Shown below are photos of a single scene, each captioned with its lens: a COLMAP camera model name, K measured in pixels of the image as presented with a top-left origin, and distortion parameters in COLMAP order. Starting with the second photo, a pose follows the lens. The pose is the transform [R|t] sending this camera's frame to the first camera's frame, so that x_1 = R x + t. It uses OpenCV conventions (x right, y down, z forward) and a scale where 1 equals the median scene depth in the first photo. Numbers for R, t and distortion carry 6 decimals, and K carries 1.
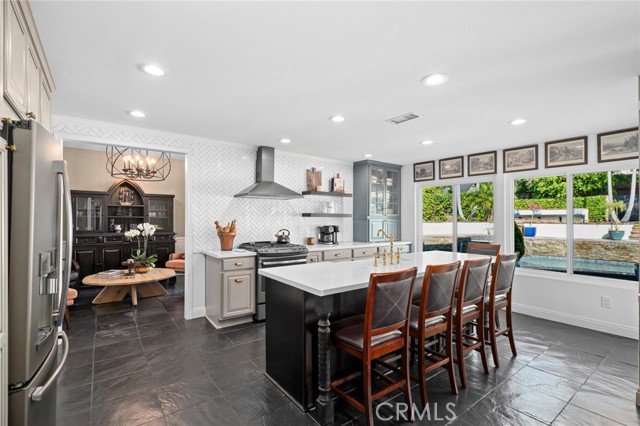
lens RADIAL K [[296.0, 0, 317.1], [0, 296.0, 221.4], [0, 0, 1]] dist [0.005748, 0.002191]
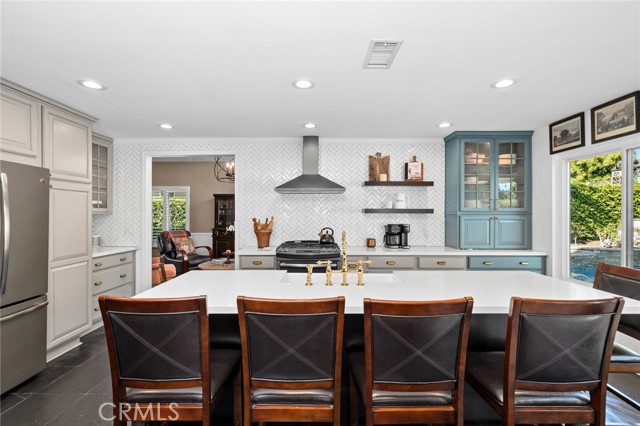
lens RADIAL K [[296.0, 0, 316.3], [0, 296.0, 211.3], [0, 0, 1]] dist [0.005748, 0.002191]
pose [[0.799680, -0.011014, -0.600326, 0.334879], [-0.003032, 0.999745, -0.022381, -0.001819], [0.600419, 0.019718, 0.799442, 0.248457]]
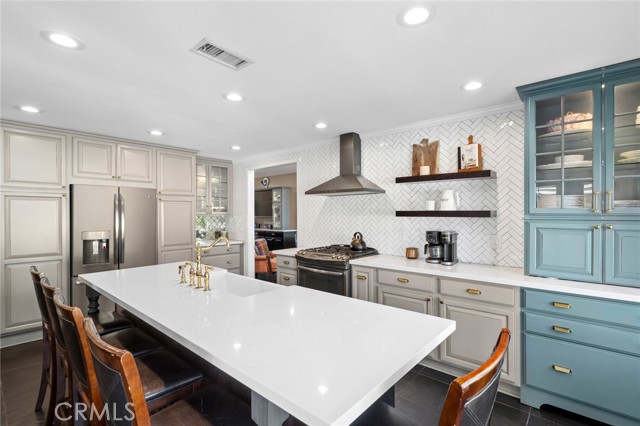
lens RADIAL K [[296.0, 0, 323.2], [0, 296.0, 212.9], [0, 0, 1]] dist [0.005748, 0.002191]
pose [[0.226294, -0.006453, -0.974038, 0.551095], [-0.007445, 0.999937, -0.008354, -0.015443], [0.974031, 0.009142, 0.226232, 0.639142]]
